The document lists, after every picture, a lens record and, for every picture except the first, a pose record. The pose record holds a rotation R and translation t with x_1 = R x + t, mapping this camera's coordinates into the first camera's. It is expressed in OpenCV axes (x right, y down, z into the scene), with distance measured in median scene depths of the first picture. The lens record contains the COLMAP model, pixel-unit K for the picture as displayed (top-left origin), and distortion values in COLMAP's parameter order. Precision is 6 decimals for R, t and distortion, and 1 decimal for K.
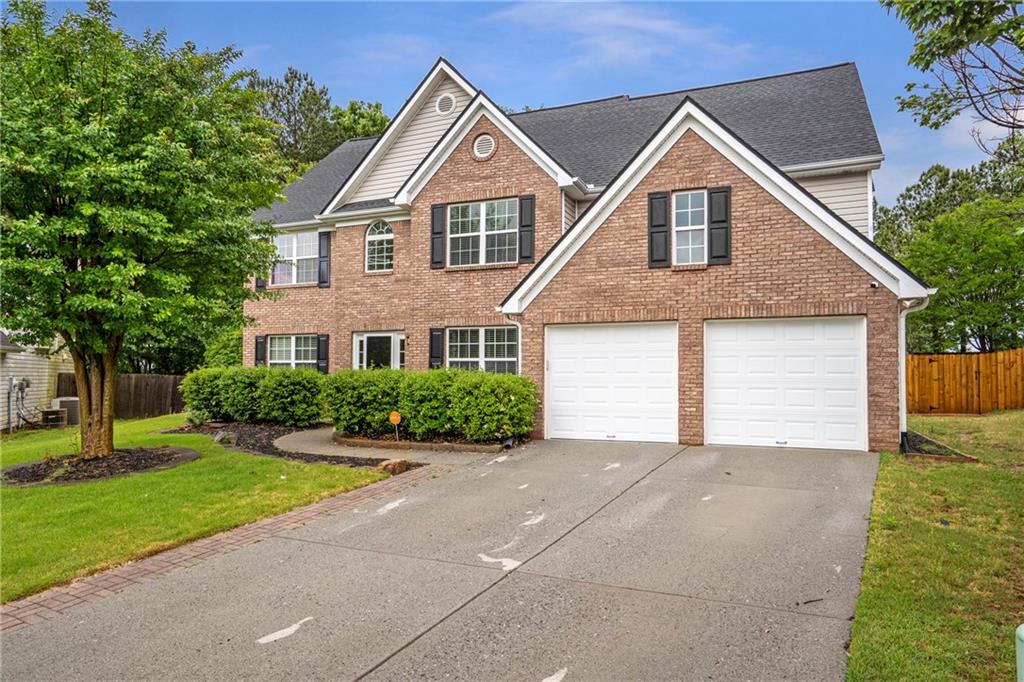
lens RADIAL K [[642.7, 0, 511.8], [0, 642.7, 343.3], [0, 0, 1]] dist [0.002344, 0.000056]
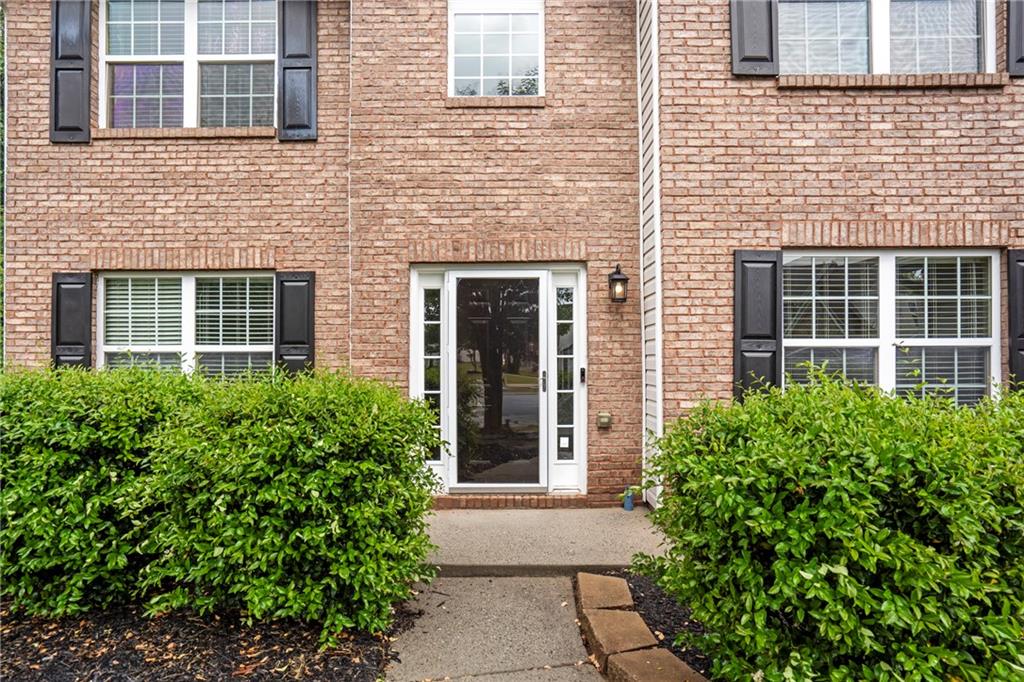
lens RADIAL K [[568.9, 0, 511.4], [0, 568.9, 337.4], [0, 0, 1]] dist [-0.003573, 0.000857]
pose [[0.925160, 0.000615, 0.379577, -0.315388], [-0.007930, 0.999812, 0.017706, 0.016302], [-0.379495, -0.019391, 0.924991, 0.690403]]
